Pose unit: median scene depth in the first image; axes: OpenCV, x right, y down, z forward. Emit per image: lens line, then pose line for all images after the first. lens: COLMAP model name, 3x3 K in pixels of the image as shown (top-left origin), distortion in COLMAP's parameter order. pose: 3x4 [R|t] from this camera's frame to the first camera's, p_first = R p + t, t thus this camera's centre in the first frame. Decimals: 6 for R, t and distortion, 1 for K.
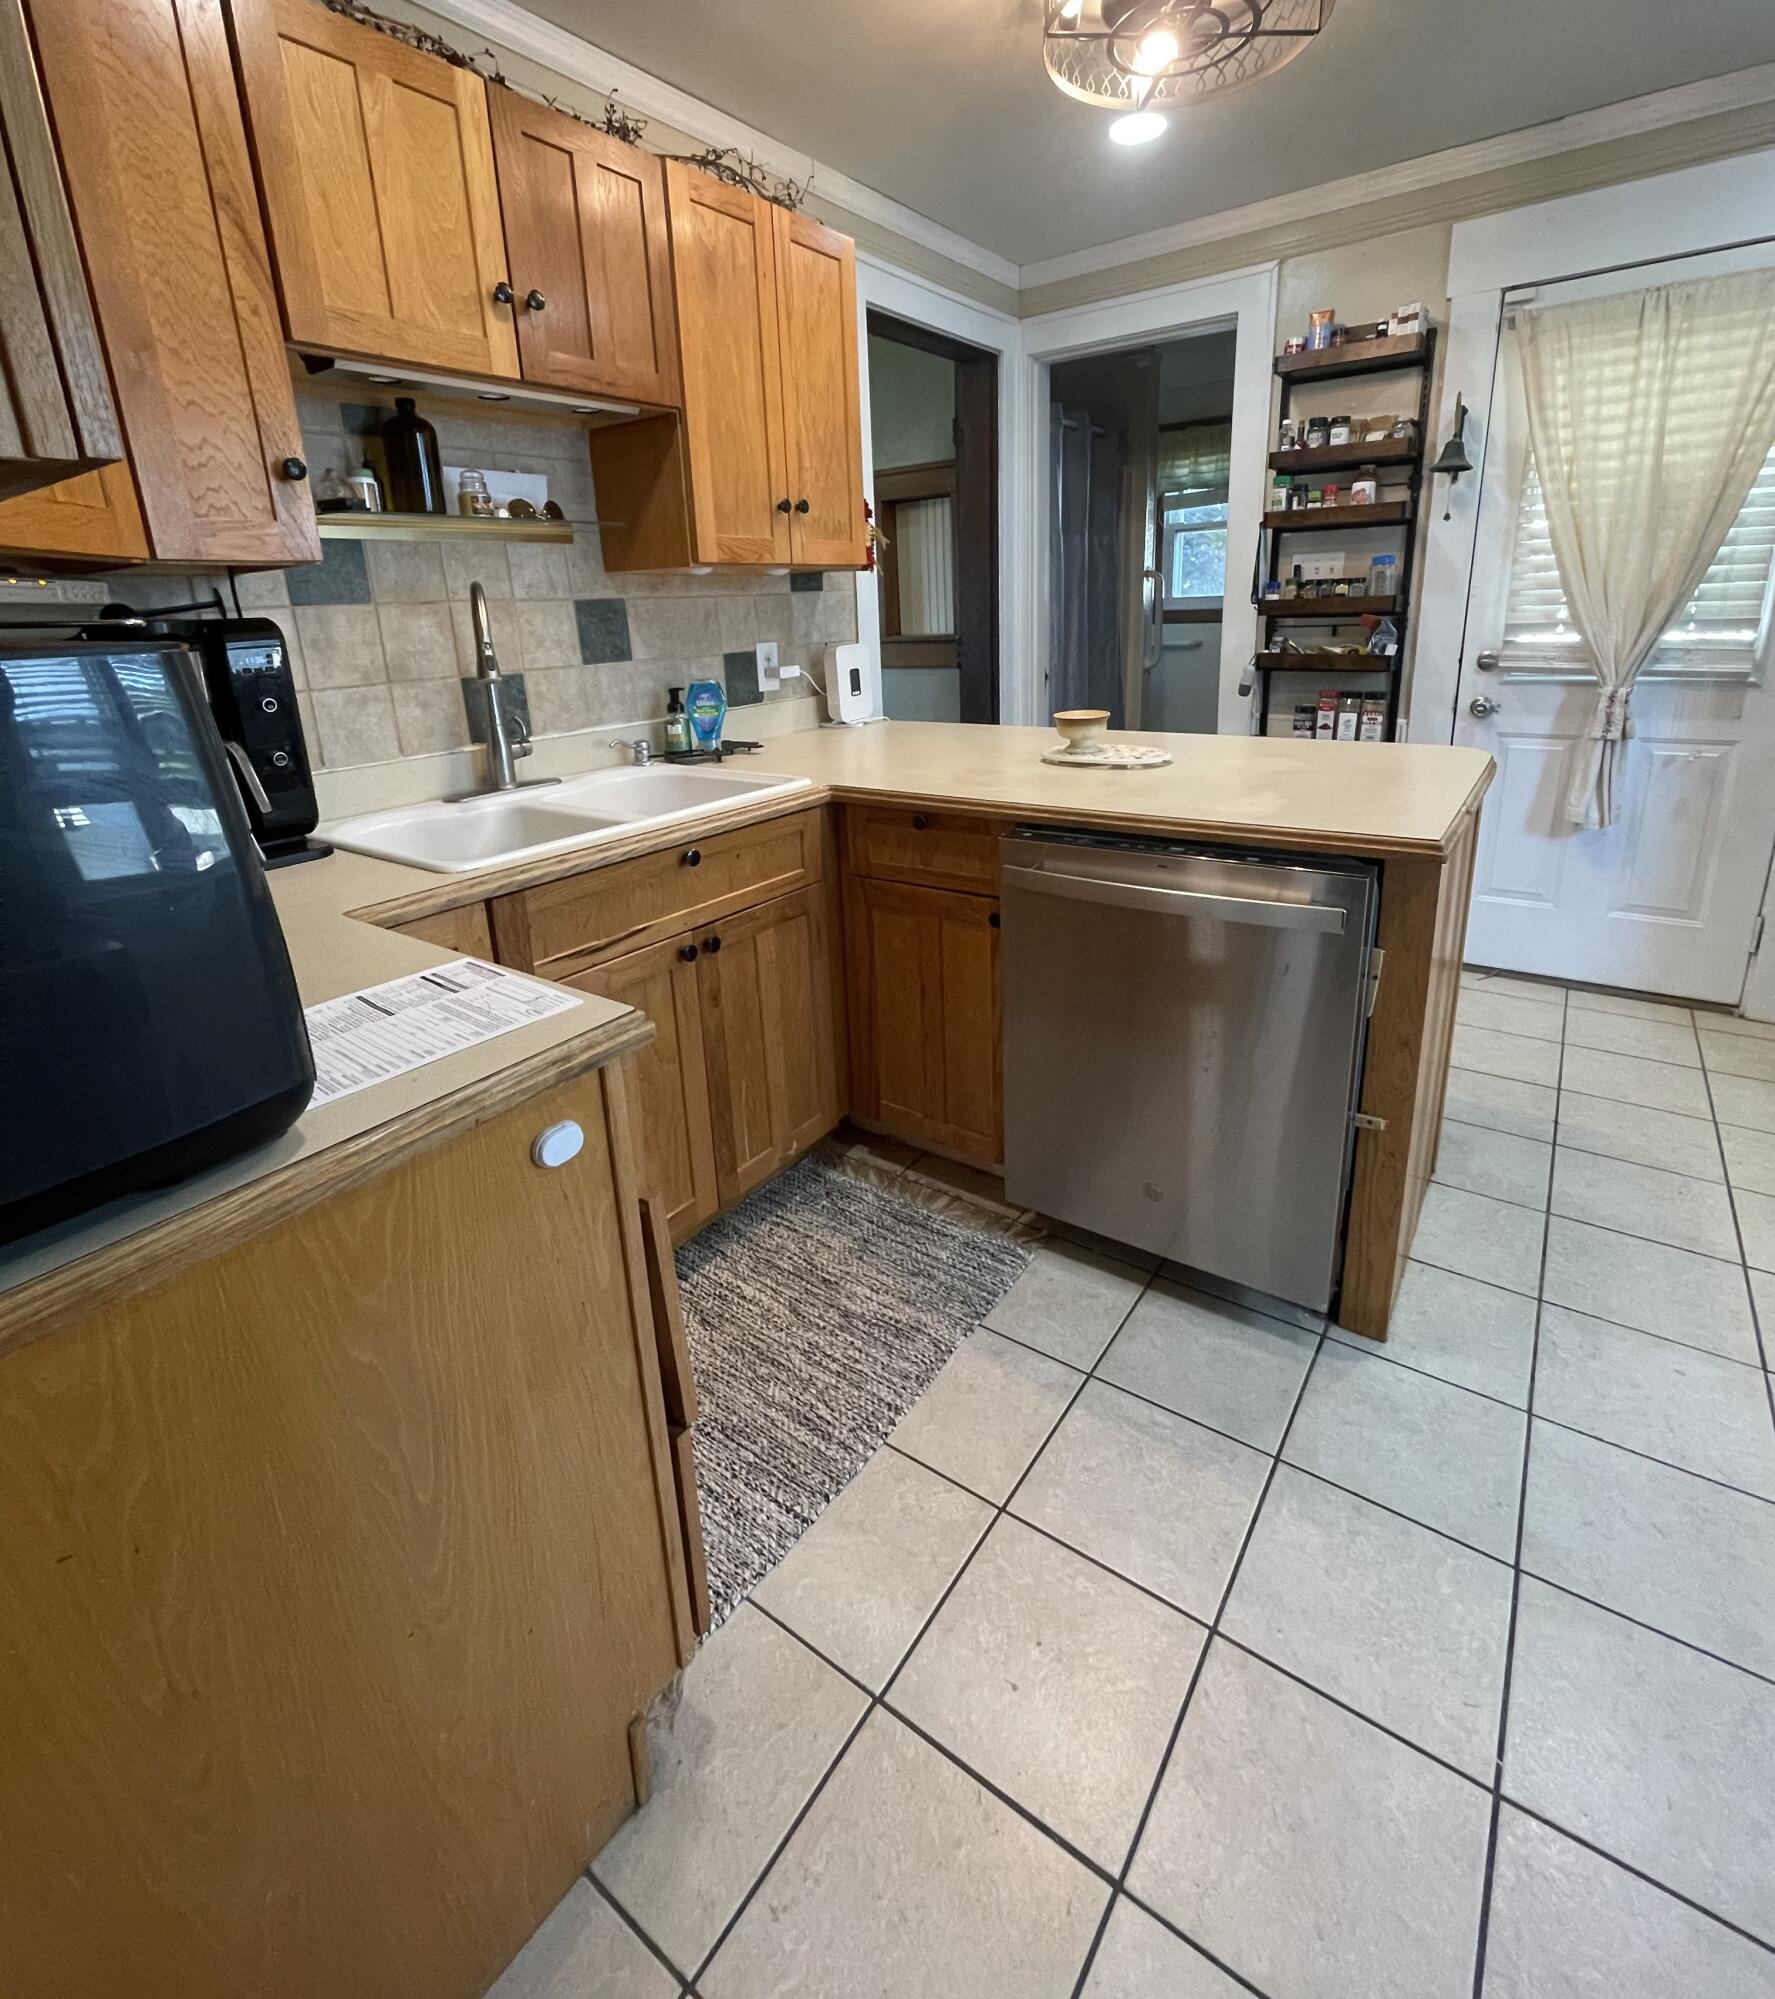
lens RADIAL K [[965.9, 0, 883.5], [0, 965.9, 869.1], [0, 0, 1]] dist [0.003383, 0.004921]
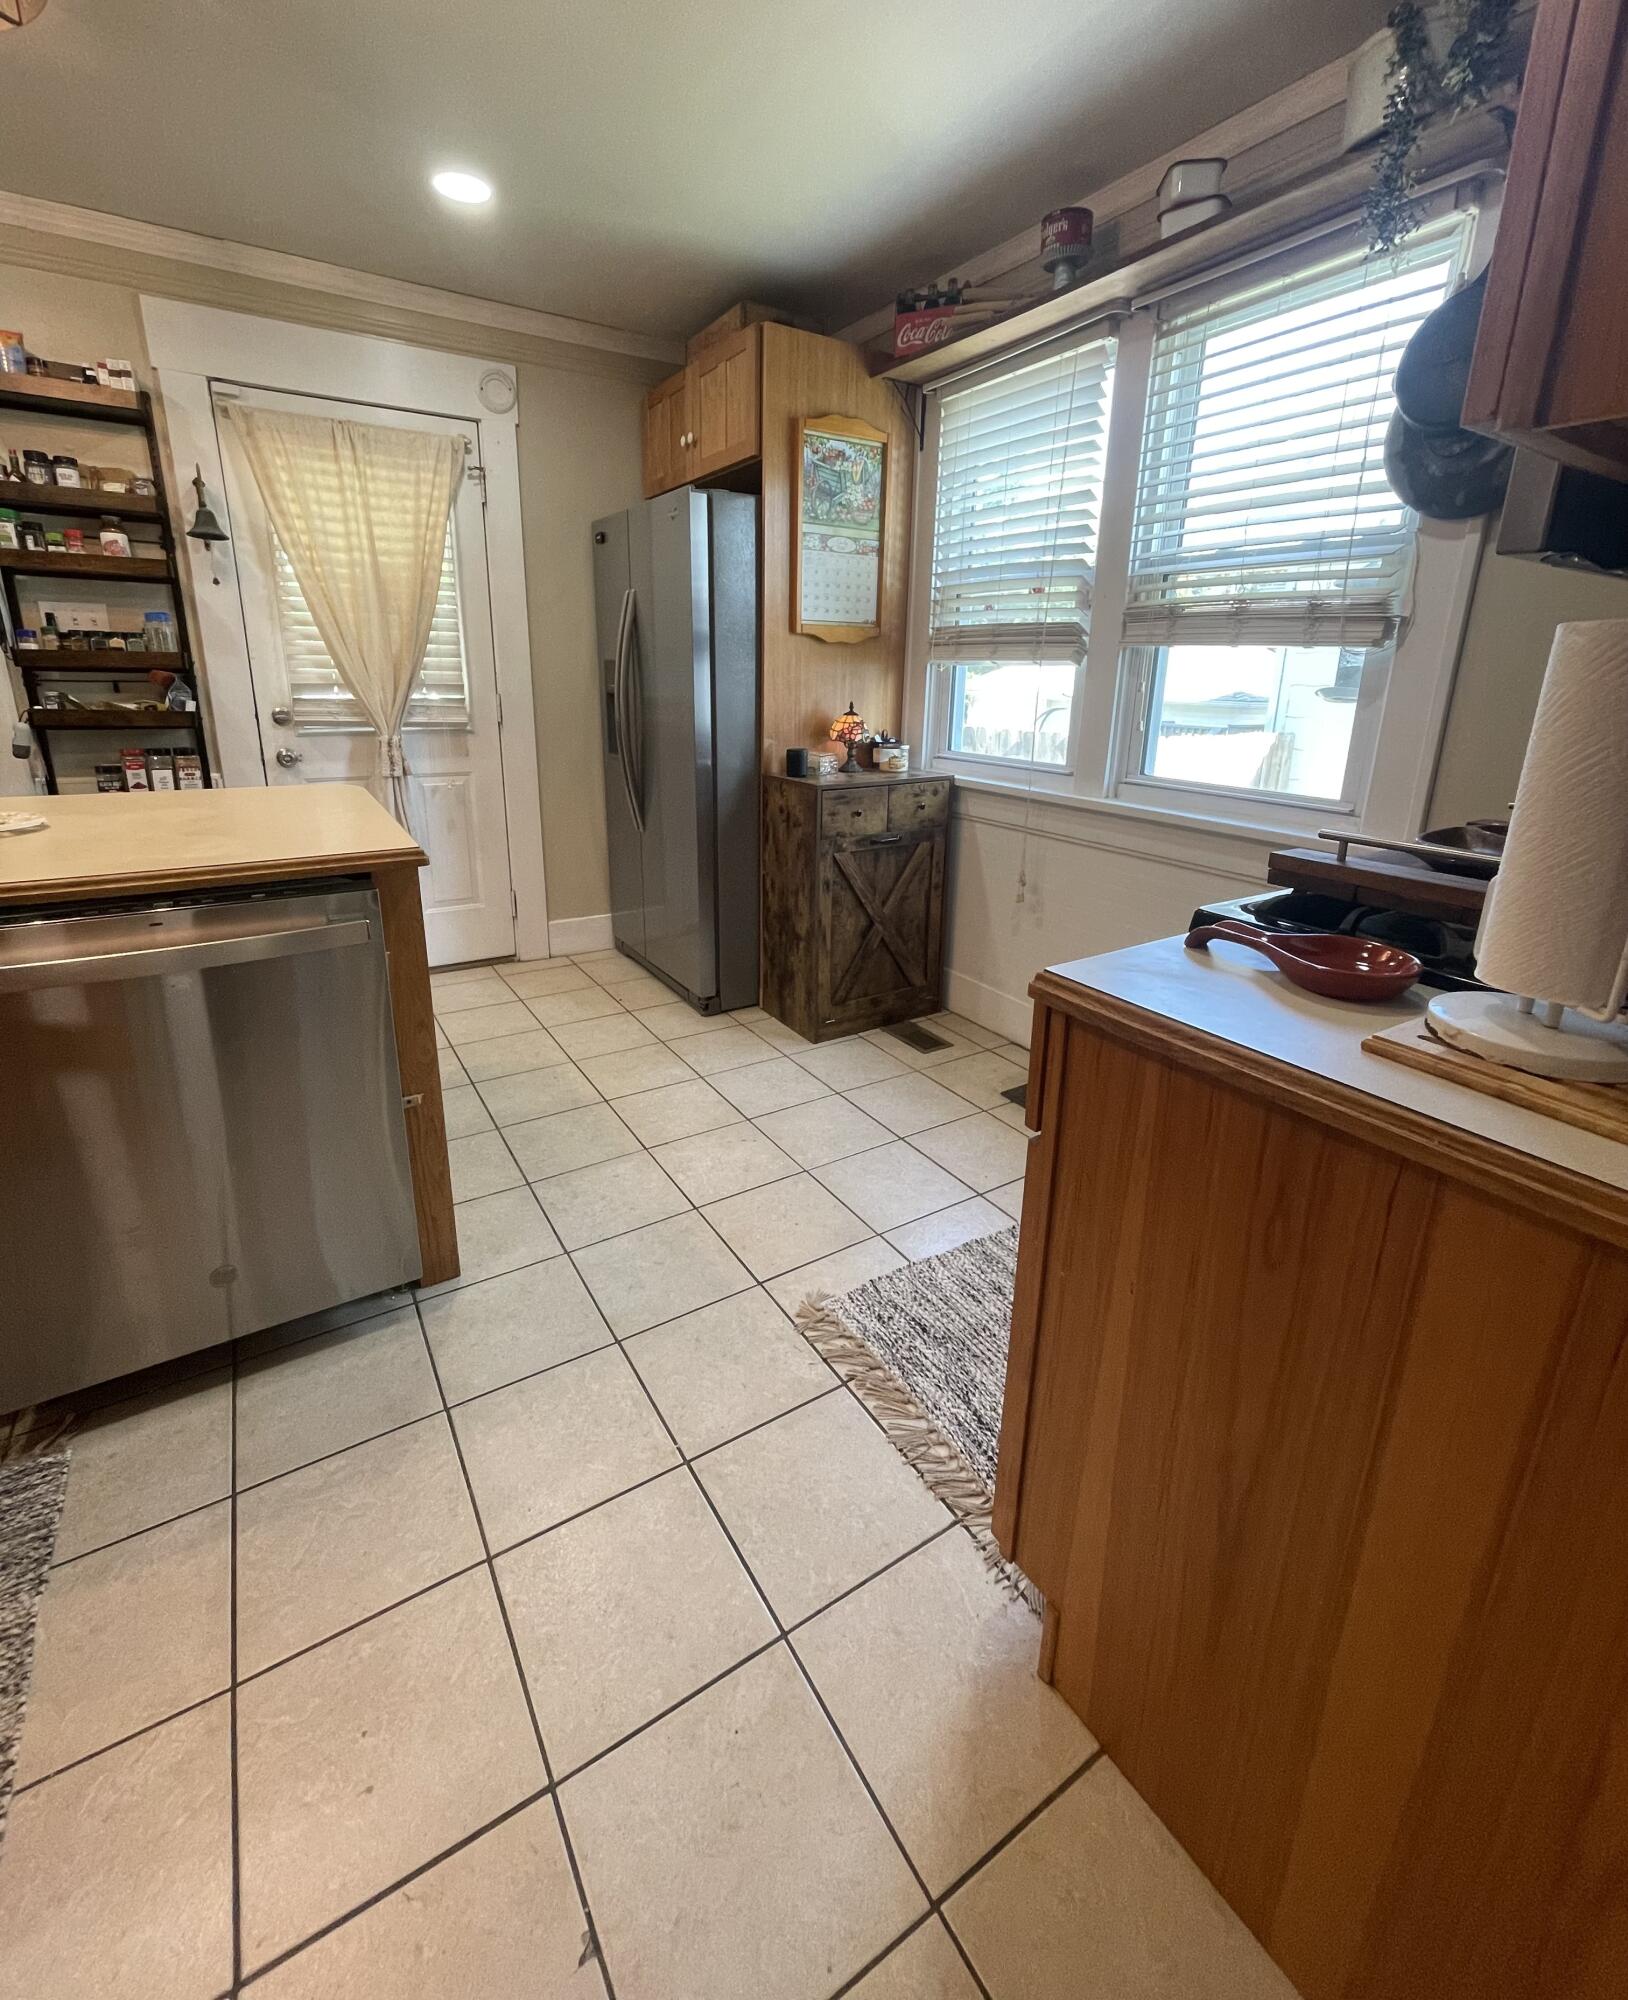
lens RADIAL K [[886.0, 0, 802.6], [0, 886.0, 904.8], [0, 0, 1]] dist [0.012940, 0.002452]
pose [[0.388585, -0.196232, 0.900275, -0.125424], [0.215588, 0.969301, 0.118224, 0.006024], [-0.895837, 0.148148, 0.418962, 0.058602]]
